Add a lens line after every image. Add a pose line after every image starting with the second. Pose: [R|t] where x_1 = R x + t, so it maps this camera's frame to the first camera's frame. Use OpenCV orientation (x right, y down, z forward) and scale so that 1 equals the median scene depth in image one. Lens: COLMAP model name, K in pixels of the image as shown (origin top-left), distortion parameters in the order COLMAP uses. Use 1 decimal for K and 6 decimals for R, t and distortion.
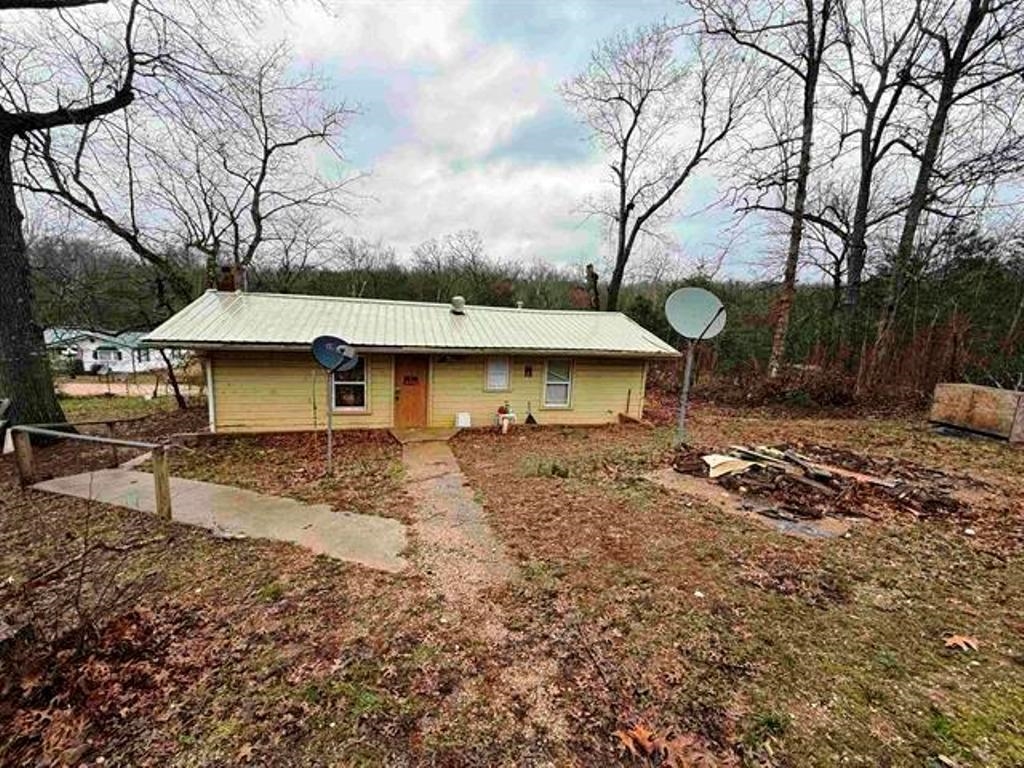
lens RADIAL K [[408.9, 0, 508.4], [0, 408.9, 382.2], [0, 0, 1]] dist [-0.009185, 0.000865]
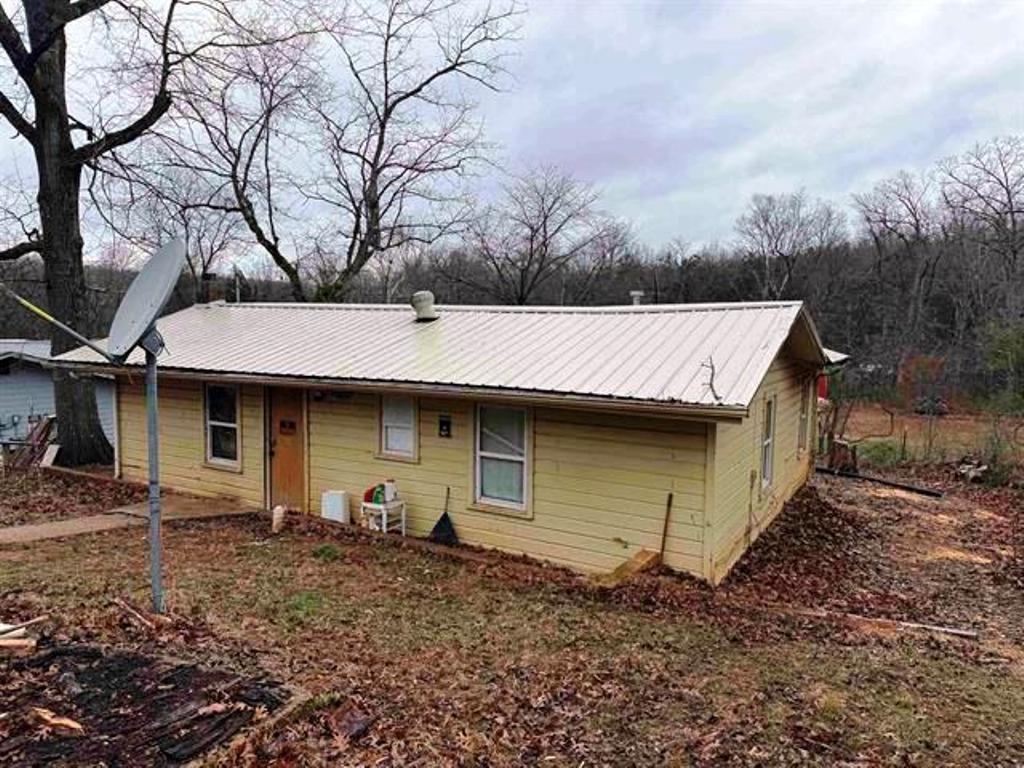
lens RADIAL K [[720.2, 0, 508.3], [0, 720.2, 387.7], [0, 0, 1]] dist [0.028407, -0.035552]
pose [[0.694786, 0.028885, -0.718636, 0.457510], [-0.089334, 0.994921, -0.046380, -0.025499], [0.713647, 0.096423, 0.693838, 0.268341]]
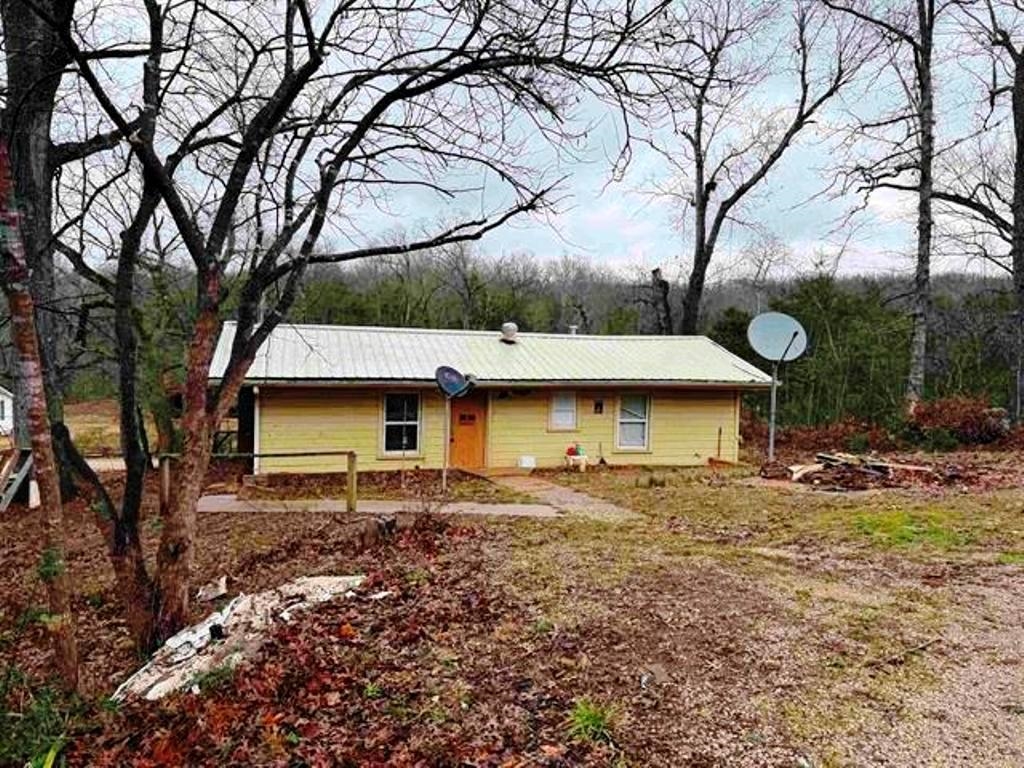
lens RADIAL K [[720.2, 0, 502.3], [0, 720.2, 389.7], [0, 0, 1]] dist [0.028407, -0.035552]
pose [[0.999670, -0.024596, -0.007461, -0.086437], [0.023774, 0.995166, -0.095285, 0.046081], [0.009769, 0.095076, 0.995422, -0.306276]]
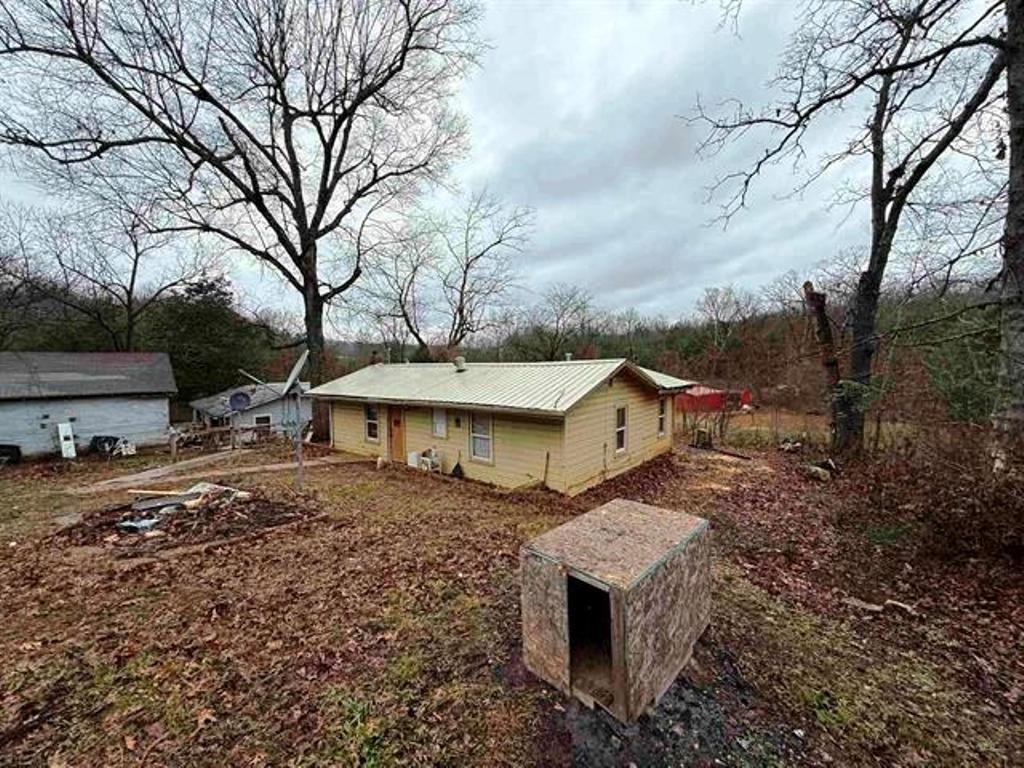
lens RADIAL K [[408.9, 0, 509.0], [0, 408.9, 383.4], [0, 0, 1]] dist [-0.009185, 0.000865]
pose [[0.569470, -0.017799, -0.821820, 0.628514], [-0.081879, 0.993565, -0.078256, -0.034411], [0.817924, 0.111854, 0.564348, 0.301847]]
